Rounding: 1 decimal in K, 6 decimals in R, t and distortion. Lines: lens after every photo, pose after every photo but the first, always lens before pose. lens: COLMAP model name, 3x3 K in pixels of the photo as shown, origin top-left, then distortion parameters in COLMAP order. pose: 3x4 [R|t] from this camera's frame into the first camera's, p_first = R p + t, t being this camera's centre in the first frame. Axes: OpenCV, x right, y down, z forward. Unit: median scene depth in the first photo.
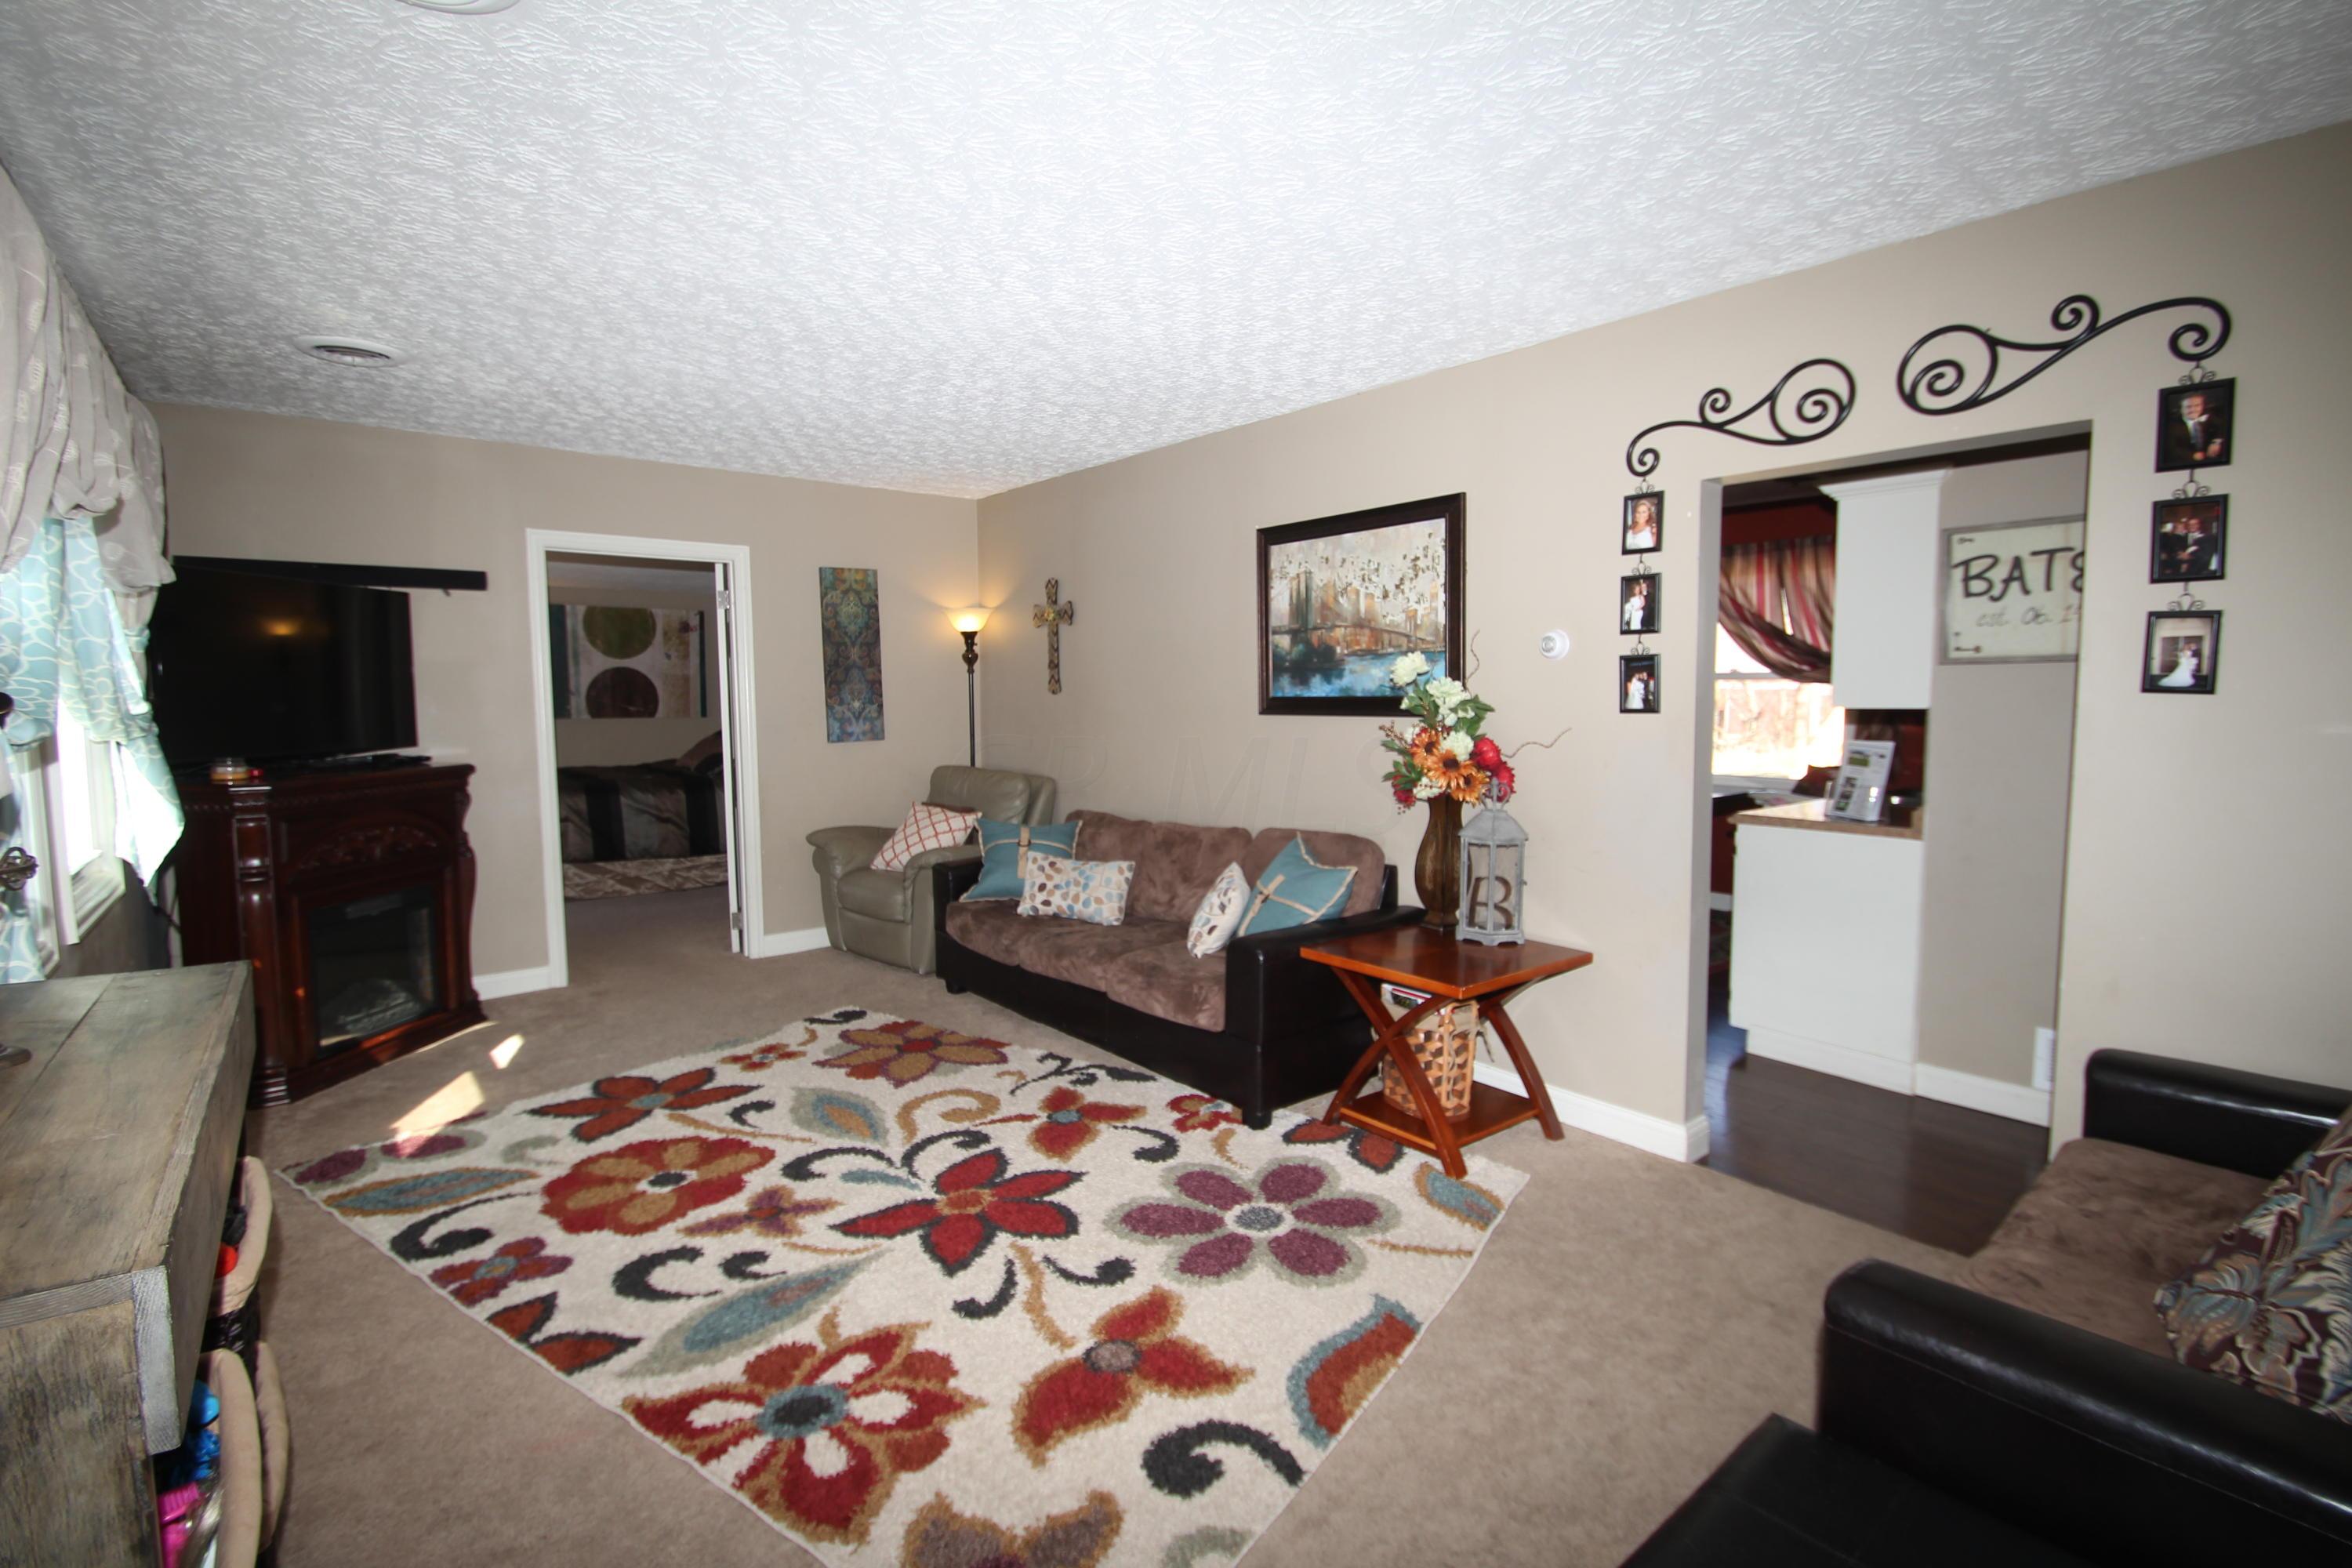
lens RADIAL K [[1084.0, 0, 1186.0], [0, 1084.0, 774.1], [0, 0, 1]] dist [0.003463, -0.000573]
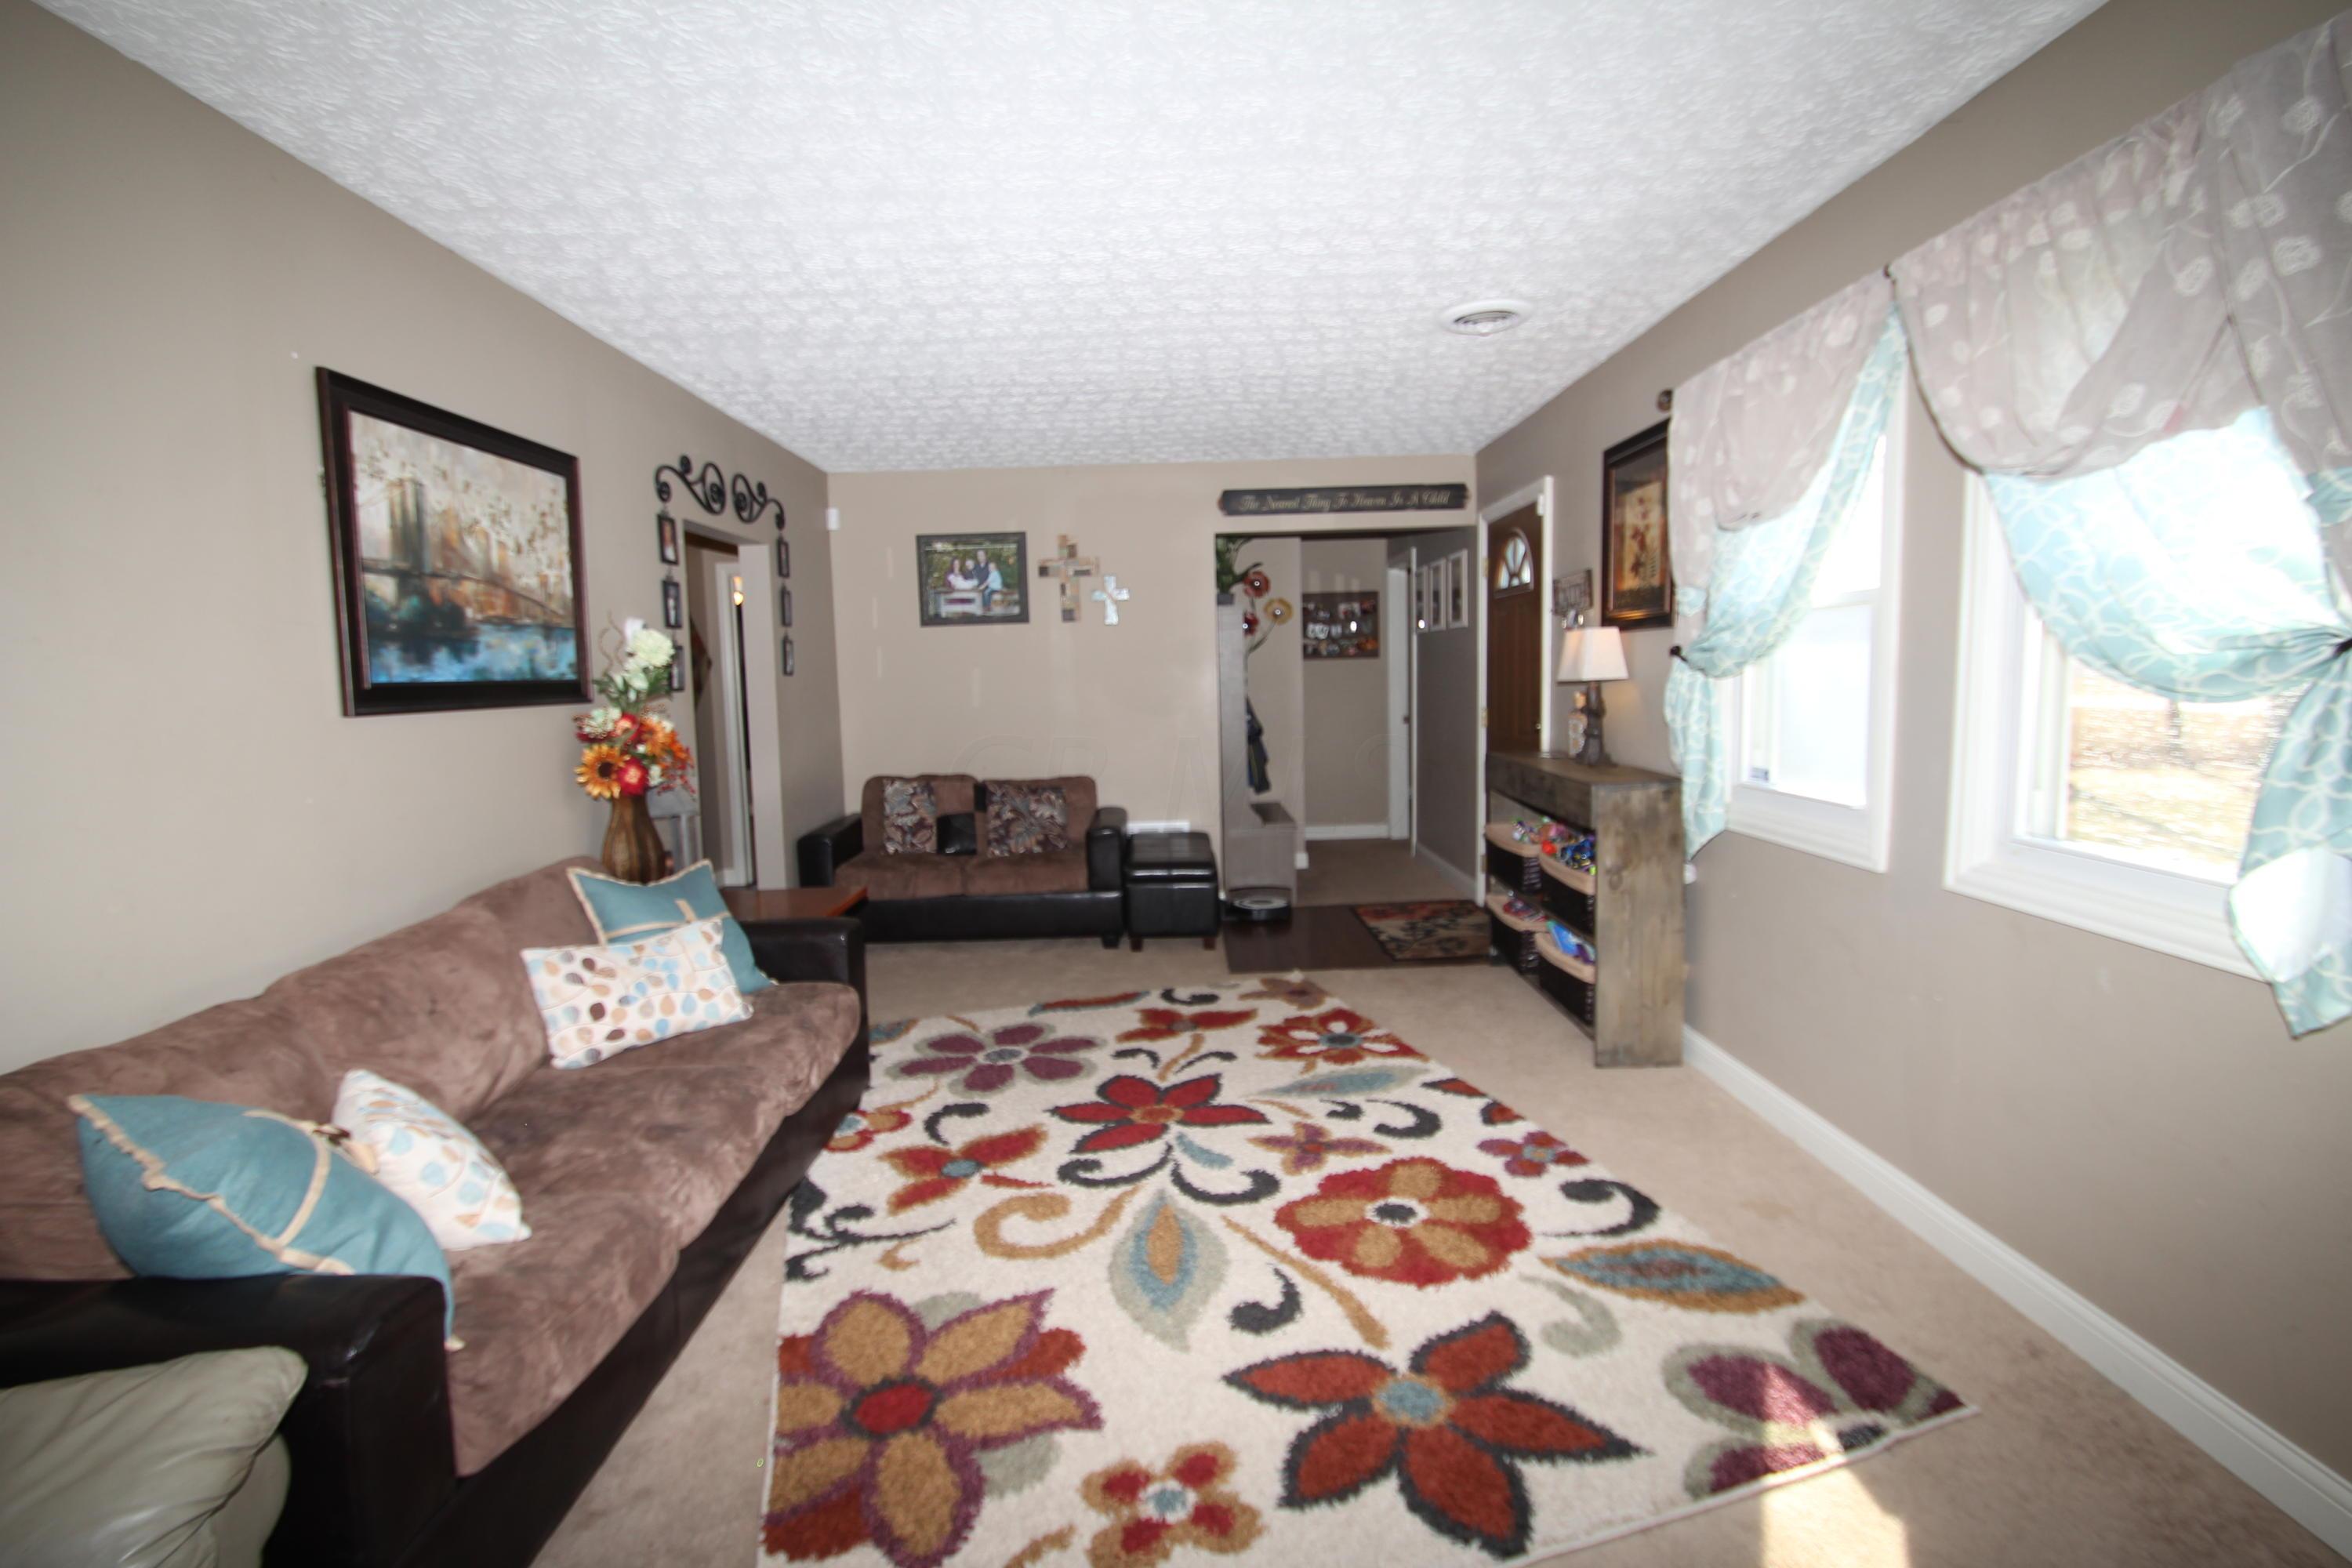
lens RADIAL K [[1084.0, 0, 1178.9], [0, 1084.0, 780.9], [0, 0, 1]] dist [0.003463, -0.000573]
pose [[-0.781618, -0.039056, 0.622534, -0.799042], [0.074956, 0.984925, 0.155901, -0.103951], [-0.619238, 0.168517, -0.766907, 1.577775]]
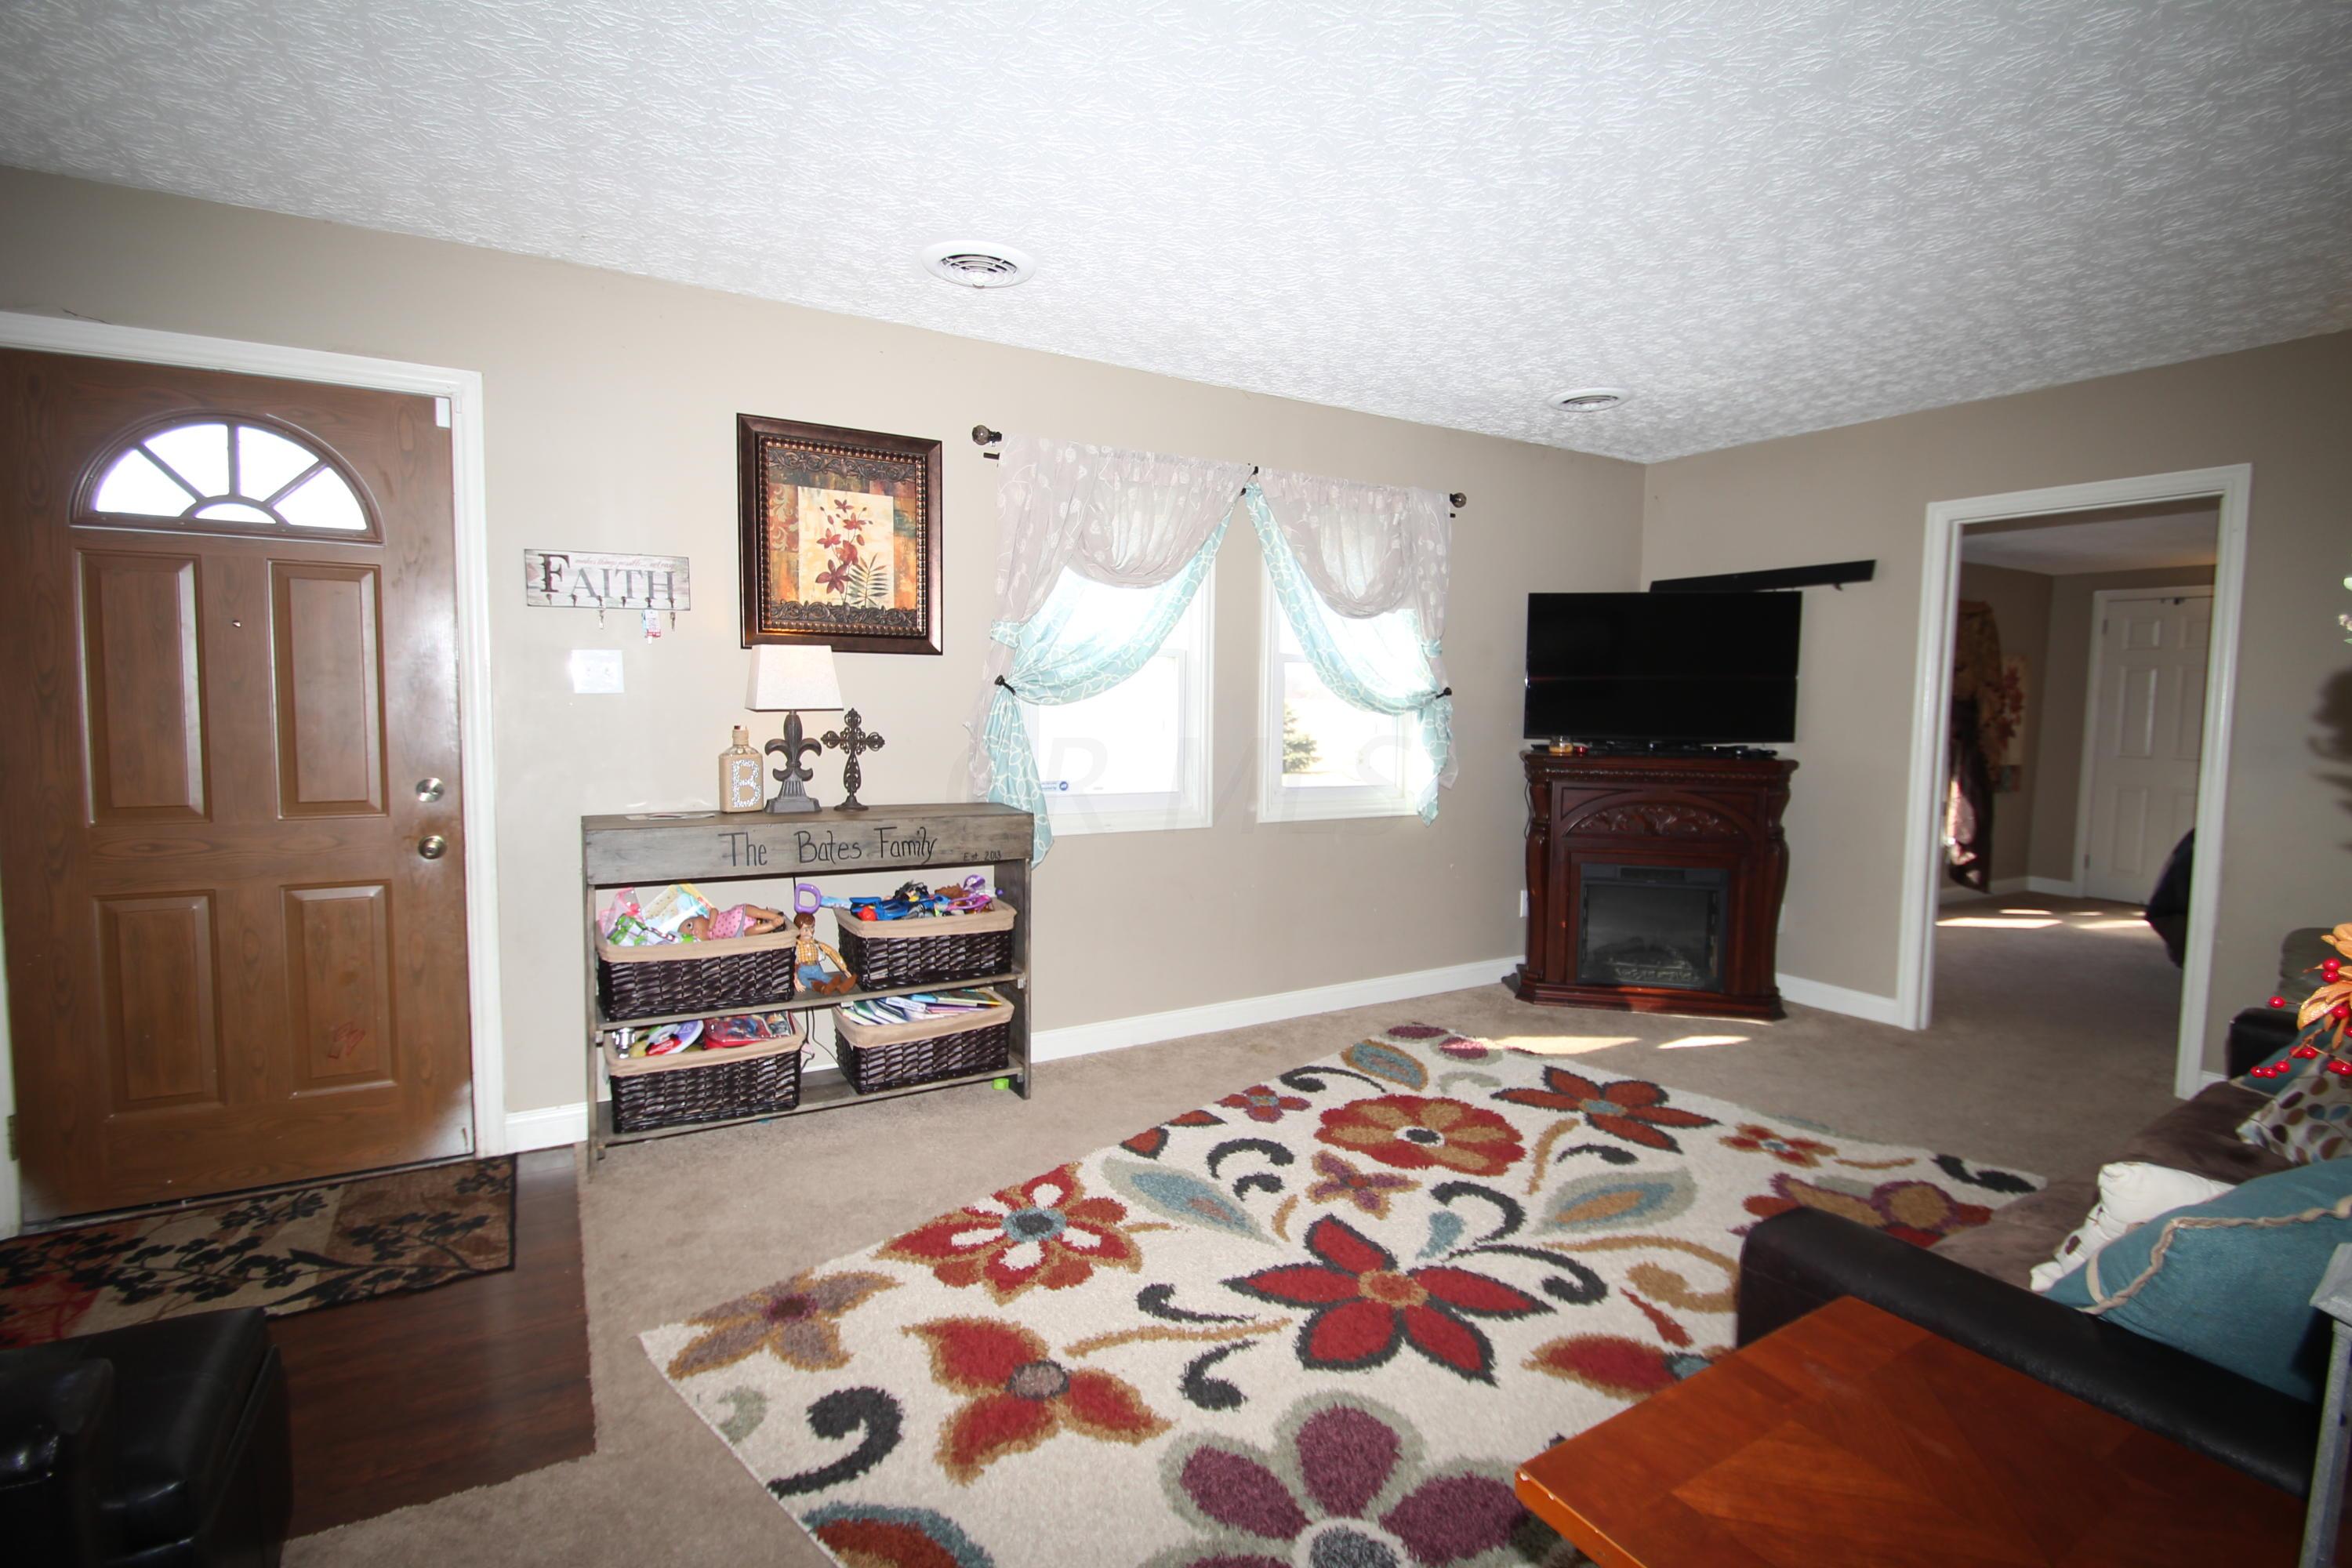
lens RADIAL K [[1084.0, 0, 1182.7], [0, 1084.0, 771.7], [0, 0, 1]] dist [0.003463, -0.000573]
pose [[-0.143852, 0.072217, -0.986961, 0.539002], [-0.087086, 0.992541, 0.085318, -0.048829], [0.985760, 0.098224, -0.136490, 0.809671]]
